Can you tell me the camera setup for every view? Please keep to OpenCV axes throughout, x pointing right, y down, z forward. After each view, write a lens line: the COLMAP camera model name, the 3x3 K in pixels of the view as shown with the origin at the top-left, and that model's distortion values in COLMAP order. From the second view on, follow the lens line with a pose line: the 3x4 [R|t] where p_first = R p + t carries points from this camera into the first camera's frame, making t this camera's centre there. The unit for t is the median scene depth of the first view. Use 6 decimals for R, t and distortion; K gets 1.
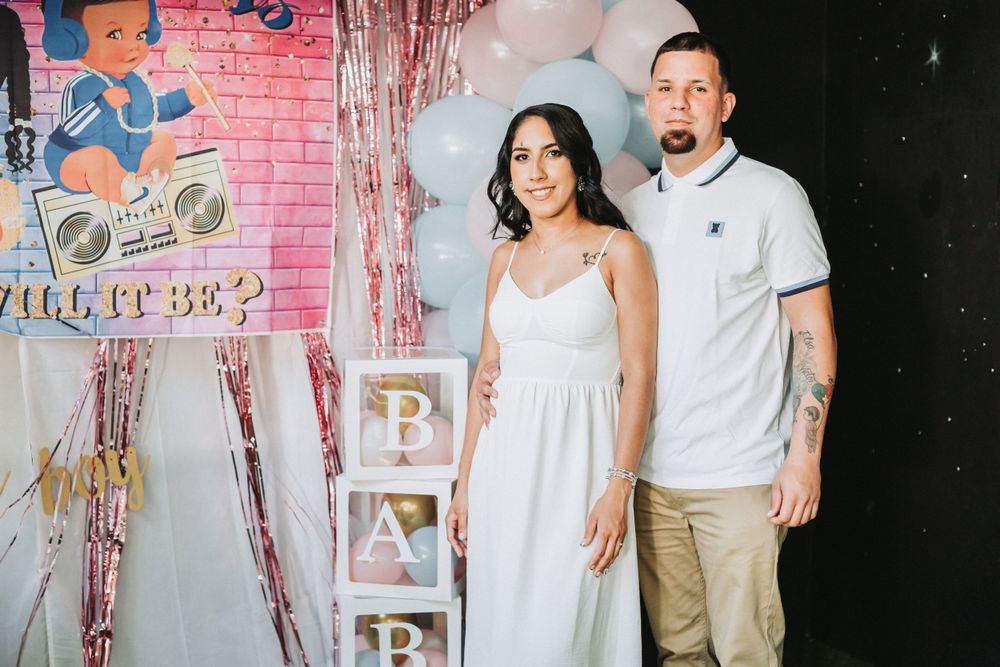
lens RADIAL K [[1458.5, 0, 499.5], [0, 1458.5, 334.2], [0, 0, 1]] dist [0.009734, 0.000000]
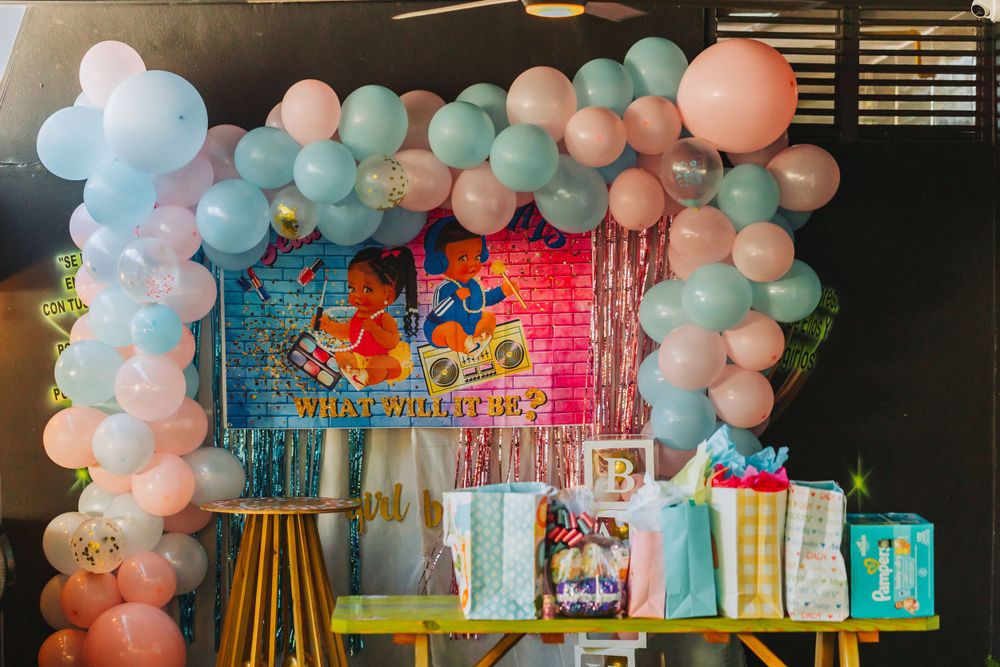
lens RADIAL K [[2883.5, 0, 500.1], [0, 2883.5, 333.9], [0, 0, 1]] dist [-0.083516, 0.000000]
pose [[0.927999, -0.017259, -0.372183, 1.086595], [-0.005520, 0.998180, -0.060052, 0.098832], [0.372542, 0.057783, 0.926215, -2.238879]]
